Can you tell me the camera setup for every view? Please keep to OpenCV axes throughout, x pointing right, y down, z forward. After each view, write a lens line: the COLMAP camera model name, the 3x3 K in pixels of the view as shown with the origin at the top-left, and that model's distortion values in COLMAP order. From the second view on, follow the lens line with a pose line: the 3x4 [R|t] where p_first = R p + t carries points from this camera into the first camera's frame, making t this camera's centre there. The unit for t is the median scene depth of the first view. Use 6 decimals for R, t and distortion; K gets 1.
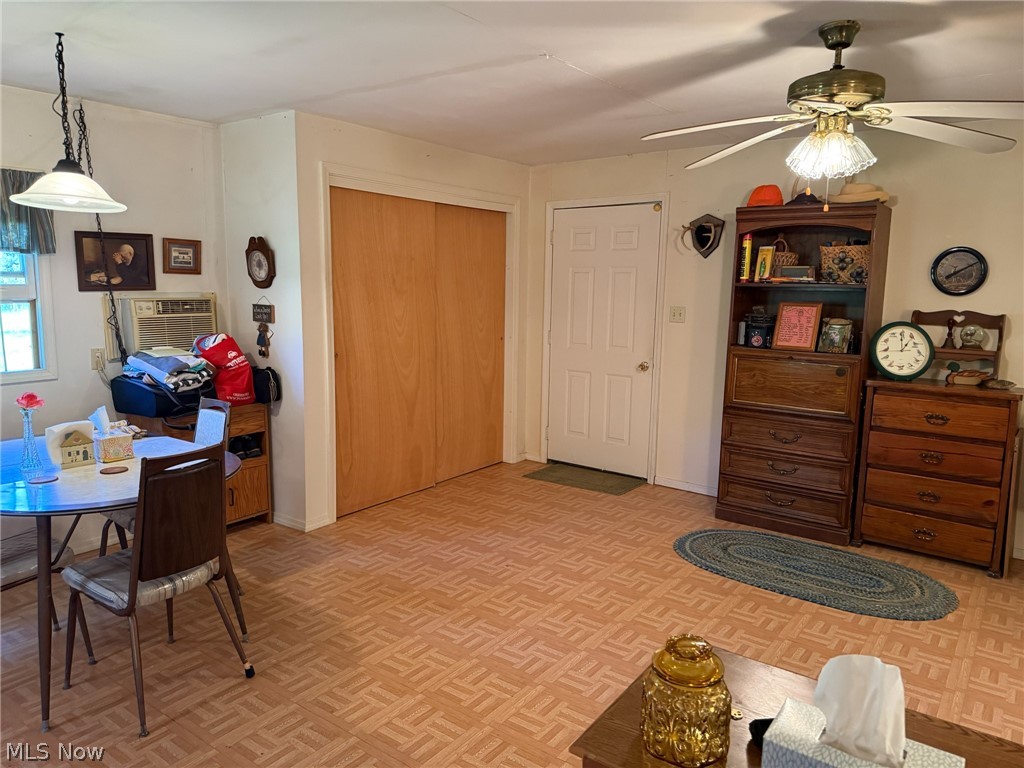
lens RADIAL K [[721.9, 0, 513.2], [0, 721.9, 371.1], [0, 0, 1]] dist [0.003084, -0.001637]
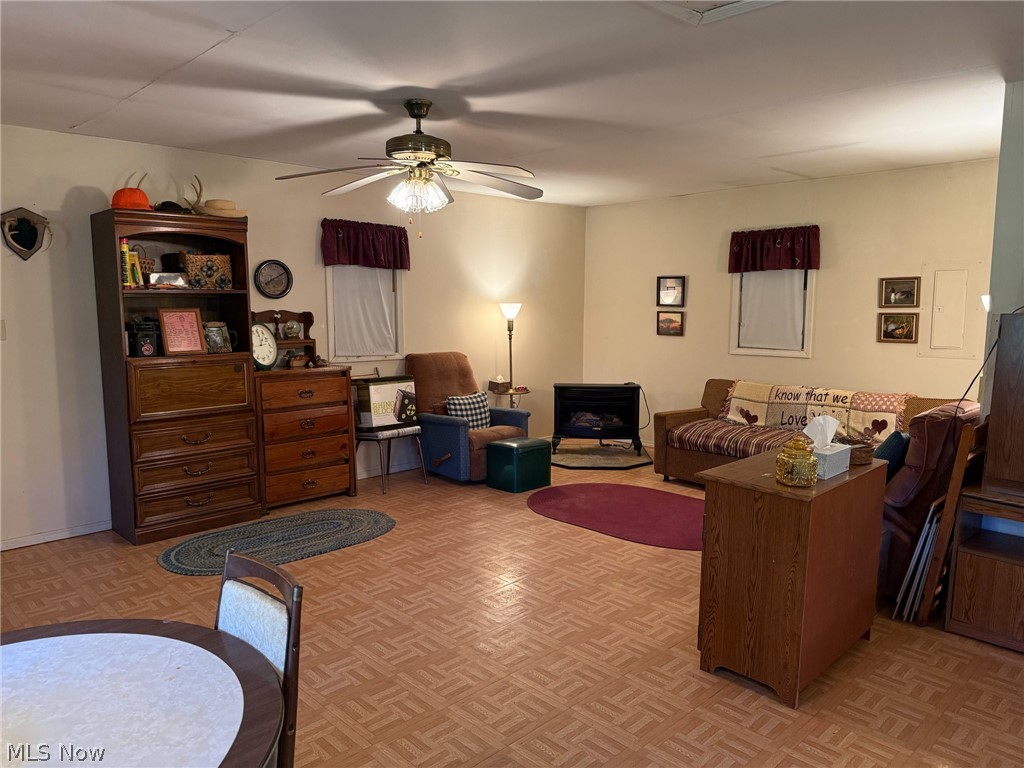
lens RADIAL K [[722.2, 0, 512.0], [0, 722.2, 384.0], [0, 0, 1]] dist [-0.000570, -0.002554]
pose [[0.137644, -0.133788, 0.981405, -0.595261], [0.127828, 0.984949, 0.116343, -0.051124], [-0.982199, 0.109437, 0.152674, 0.414771]]
